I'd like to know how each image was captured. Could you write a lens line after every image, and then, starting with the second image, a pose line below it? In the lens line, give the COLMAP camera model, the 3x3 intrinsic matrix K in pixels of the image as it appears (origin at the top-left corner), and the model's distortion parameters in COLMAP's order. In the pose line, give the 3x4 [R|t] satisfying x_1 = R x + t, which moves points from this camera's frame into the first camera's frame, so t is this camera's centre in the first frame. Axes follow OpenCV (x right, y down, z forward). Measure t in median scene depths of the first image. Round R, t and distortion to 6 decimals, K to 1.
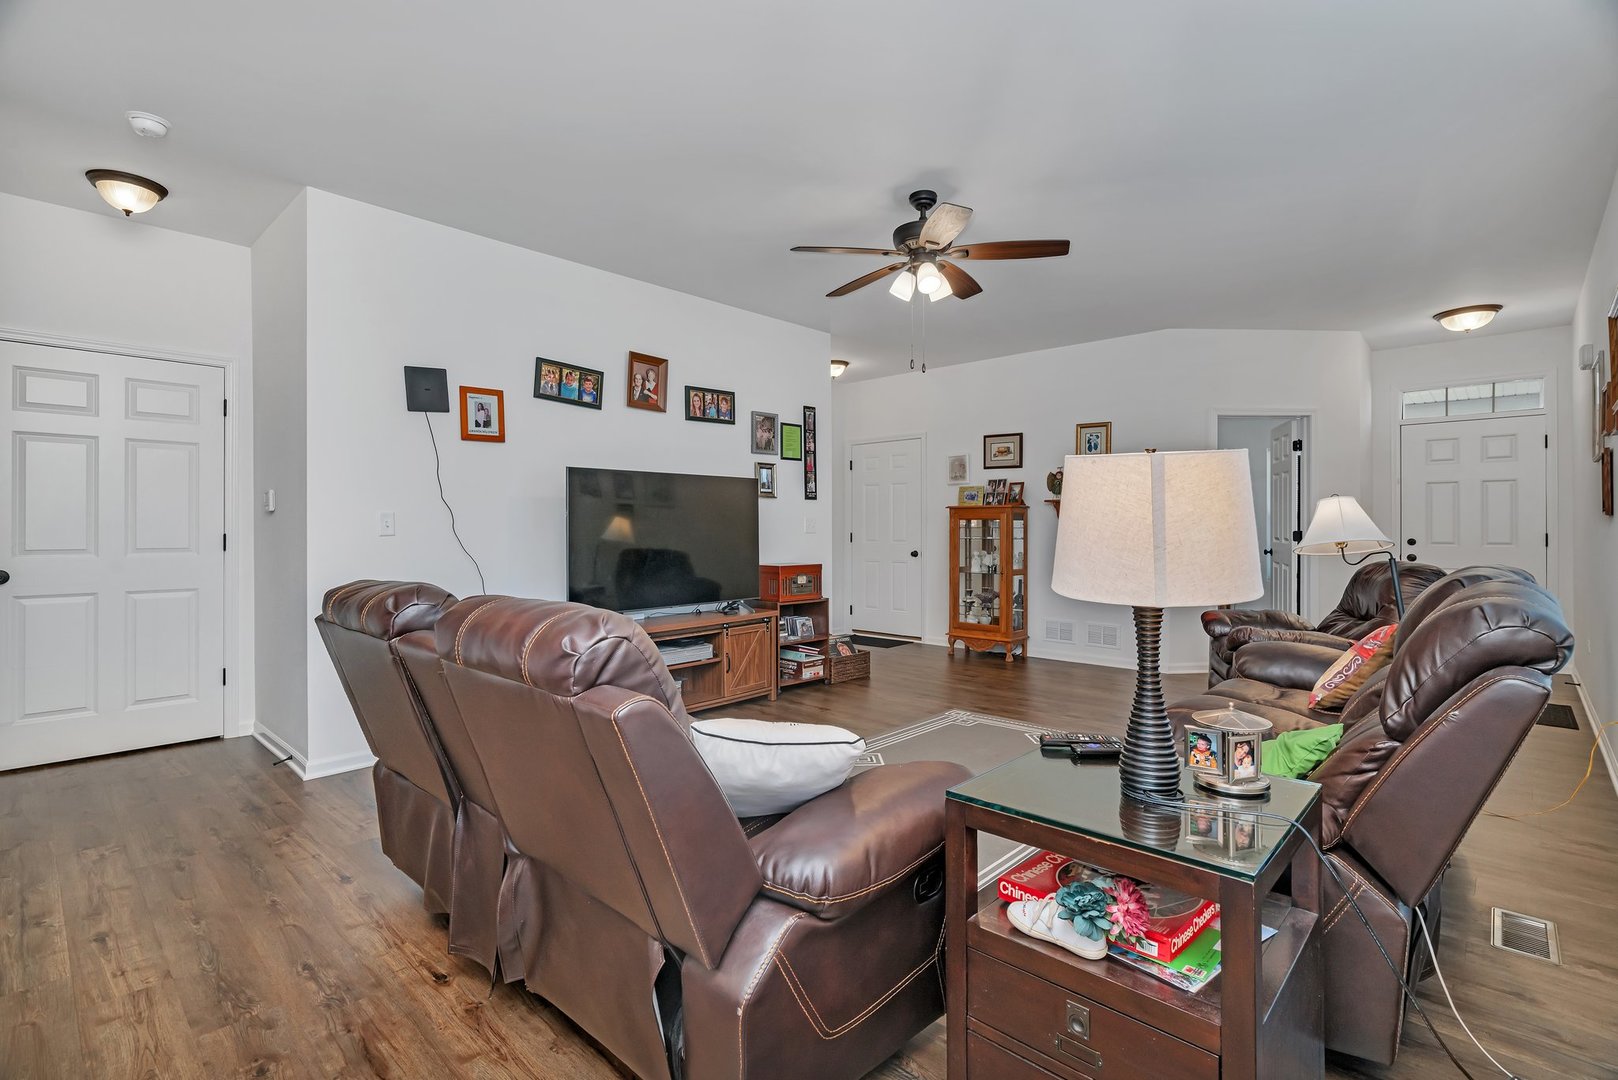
lens RADIAL K [[759.5, 0, 812.3], [0, 759.5, 531.5], [0, 0, 1]] dist [0.001462, 0.000419]
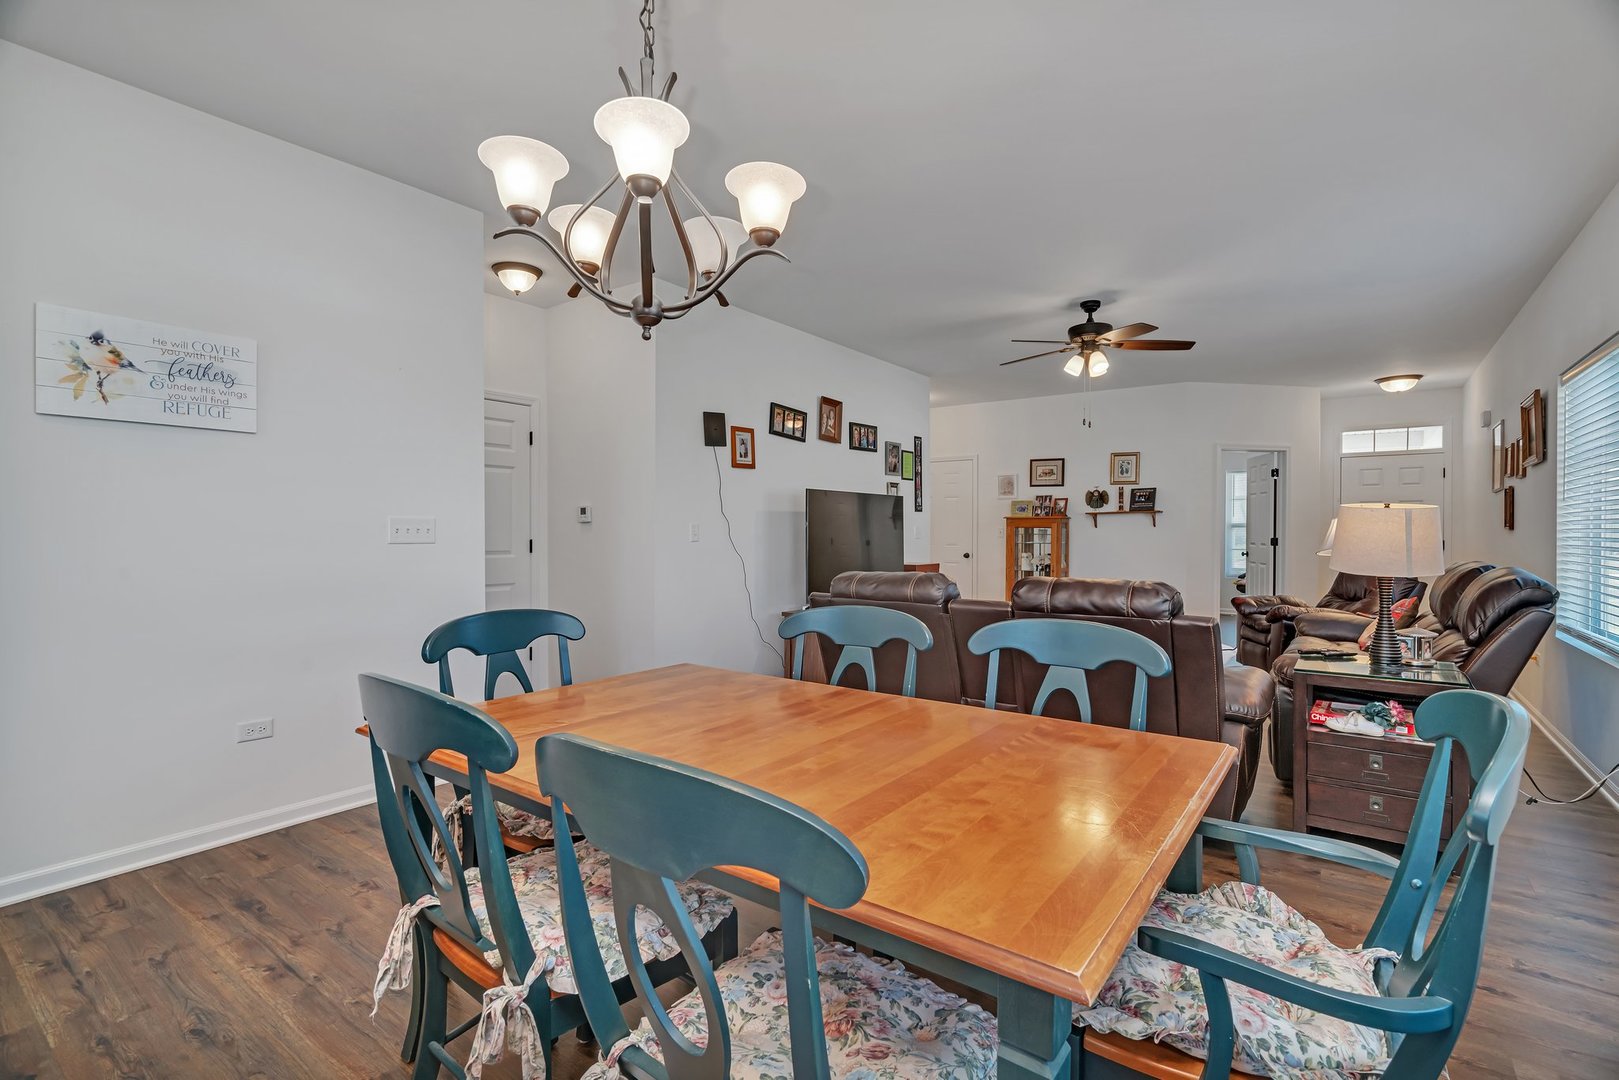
lens RADIAL K [[758.7, 0, 809.5], [0, 758.7, 540.0], [0, 0, 1]] dist [0.001576, 0.000135]
pose [[0.992311, 0.002430, 0.123743, -0.378495], [-0.003358, 0.999968, 0.007288, -0.004555], [-0.123722, -0.007648, 0.992287, -0.239470]]
